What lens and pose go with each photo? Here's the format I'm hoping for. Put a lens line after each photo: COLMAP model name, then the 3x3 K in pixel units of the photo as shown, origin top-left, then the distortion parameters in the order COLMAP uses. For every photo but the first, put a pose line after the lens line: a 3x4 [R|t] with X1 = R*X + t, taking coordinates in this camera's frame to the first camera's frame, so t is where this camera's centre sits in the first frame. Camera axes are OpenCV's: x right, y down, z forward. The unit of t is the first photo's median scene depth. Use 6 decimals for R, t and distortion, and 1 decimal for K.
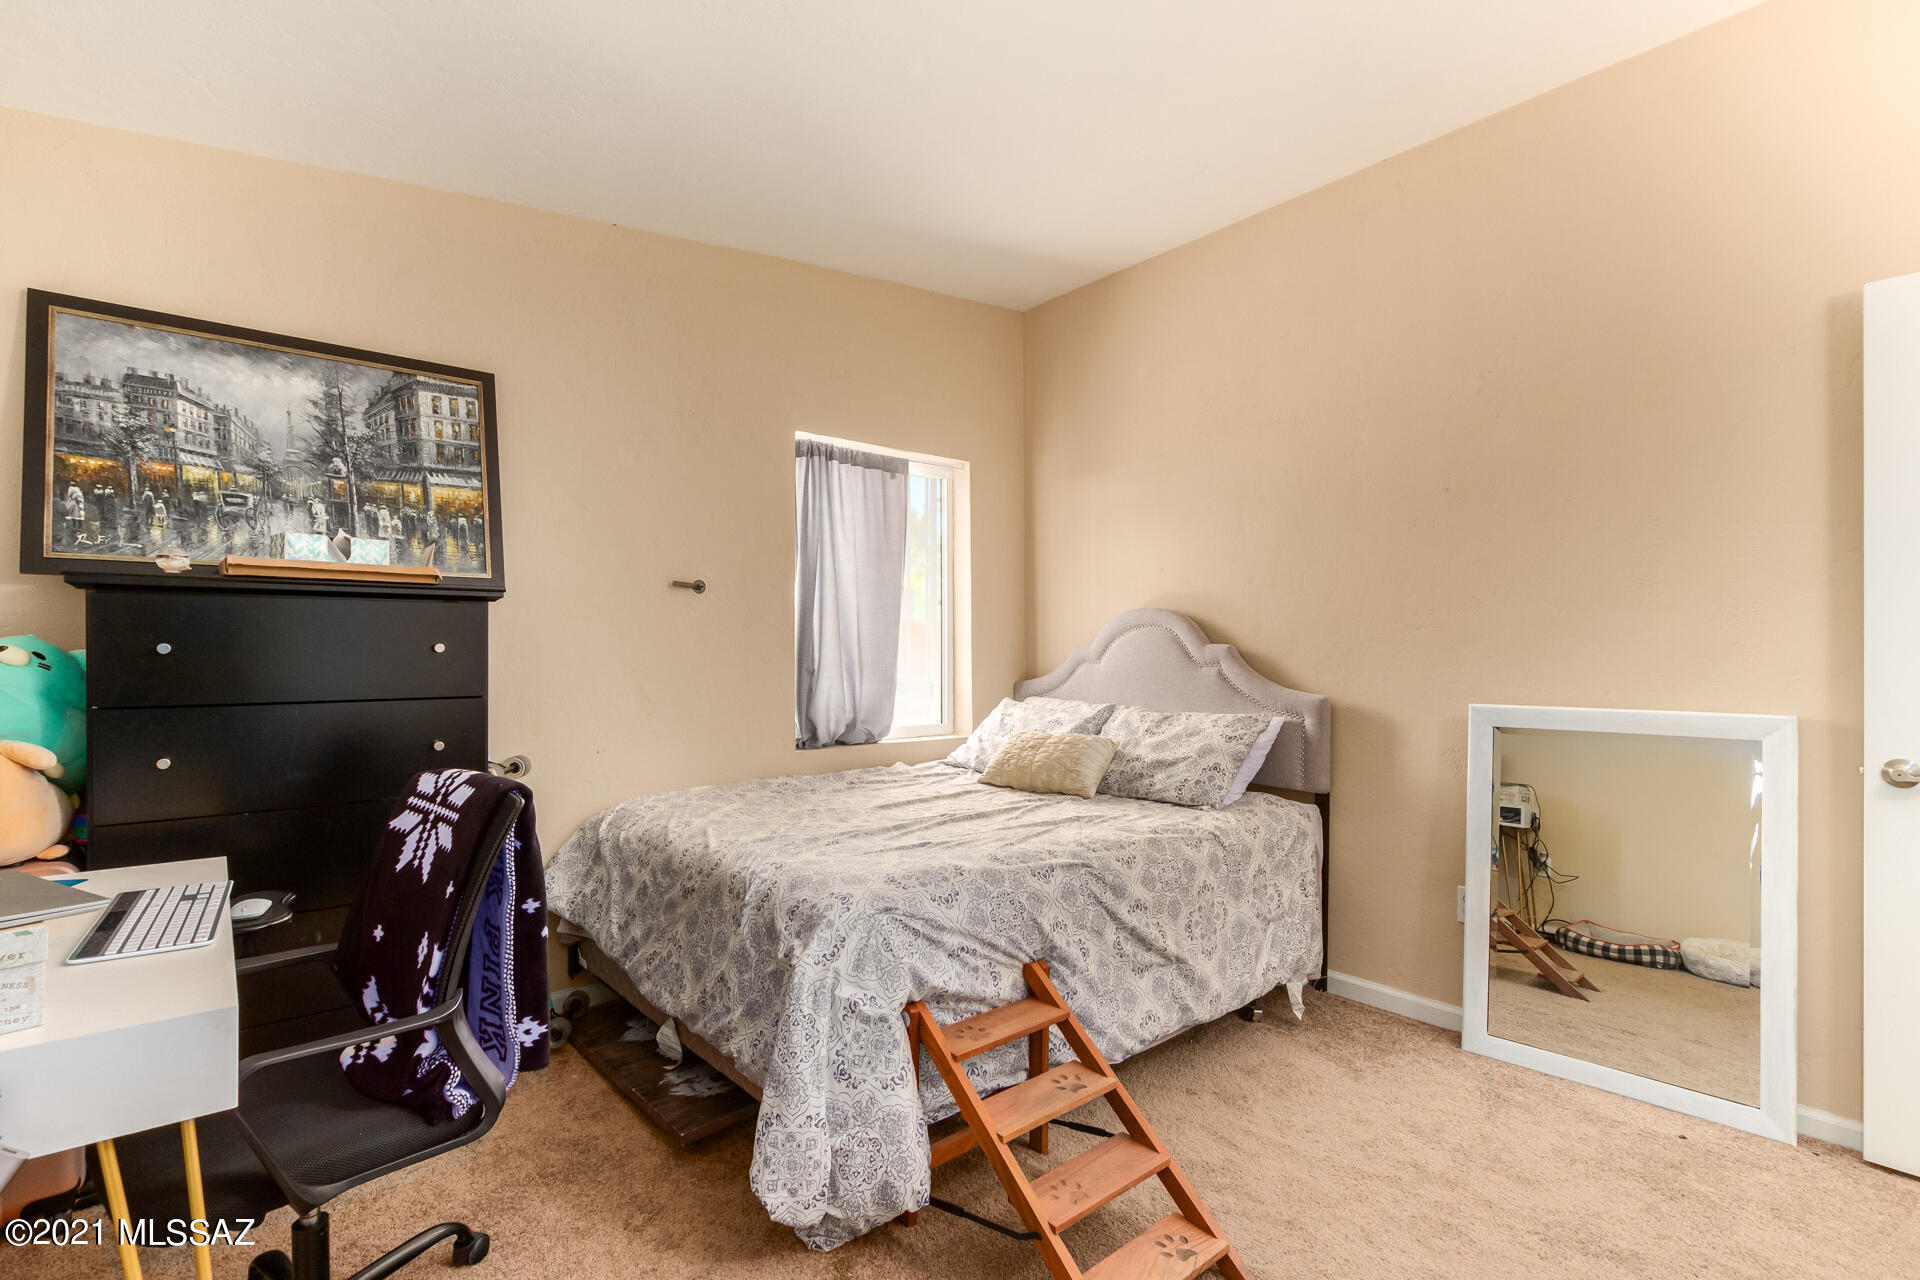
lens RADIAL K [[890.1, 0, 996.2], [0, 890.1, 661.4], [0, 0, 1]] dist [0.004273, -0.000299]
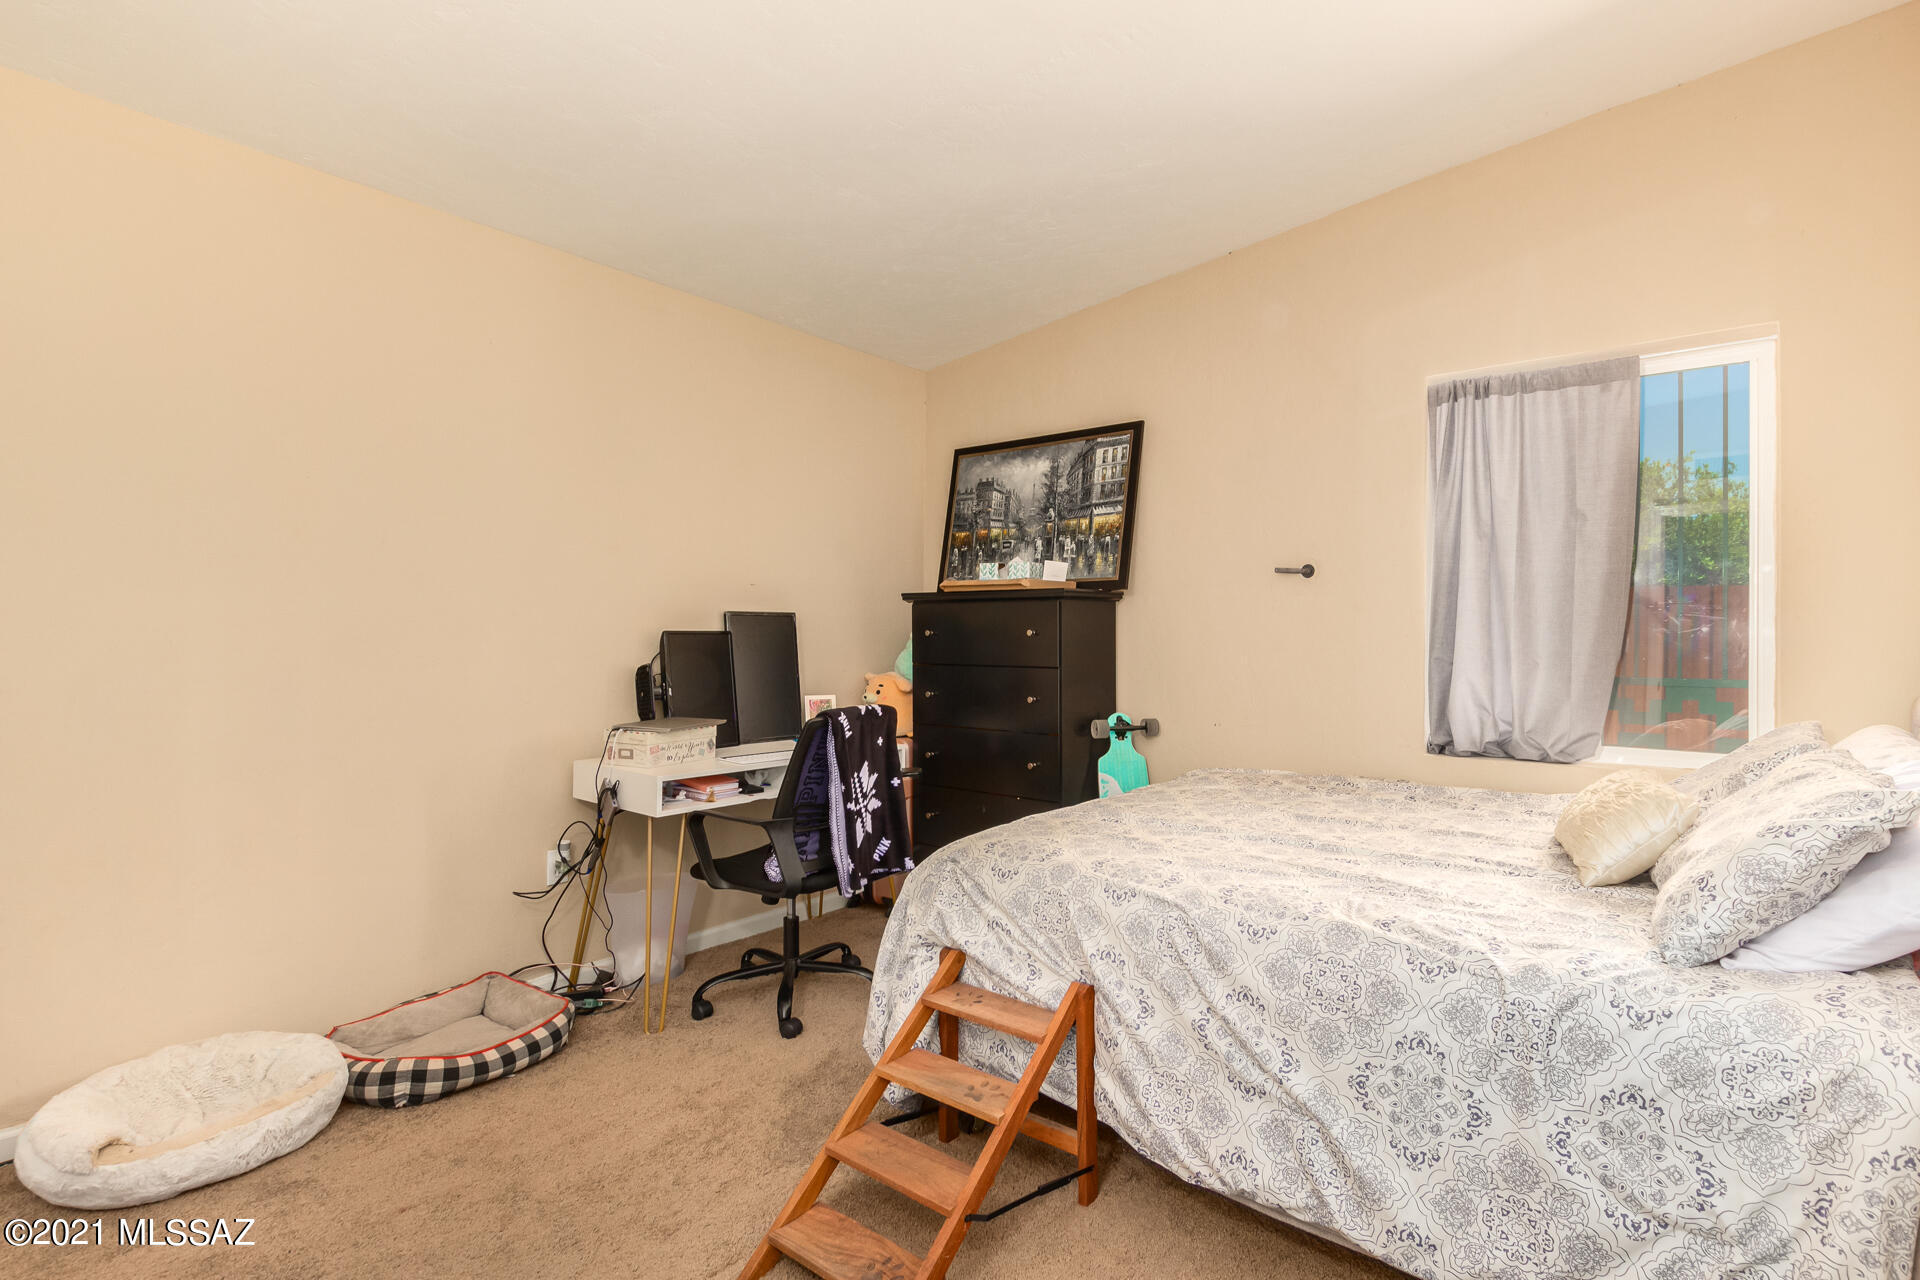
lens RADIAL K [[890.1, 0, 961.5], [0, 890.1, 631.7], [0, 0, 1]] dist [0.004273, -0.000299]
pose [[0.183017, -0.000250, -0.983110, 0.716642], [-0.015245, 0.999879, -0.003092, -0.009842], [0.982991, 0.015554, 0.182991, 0.561924]]
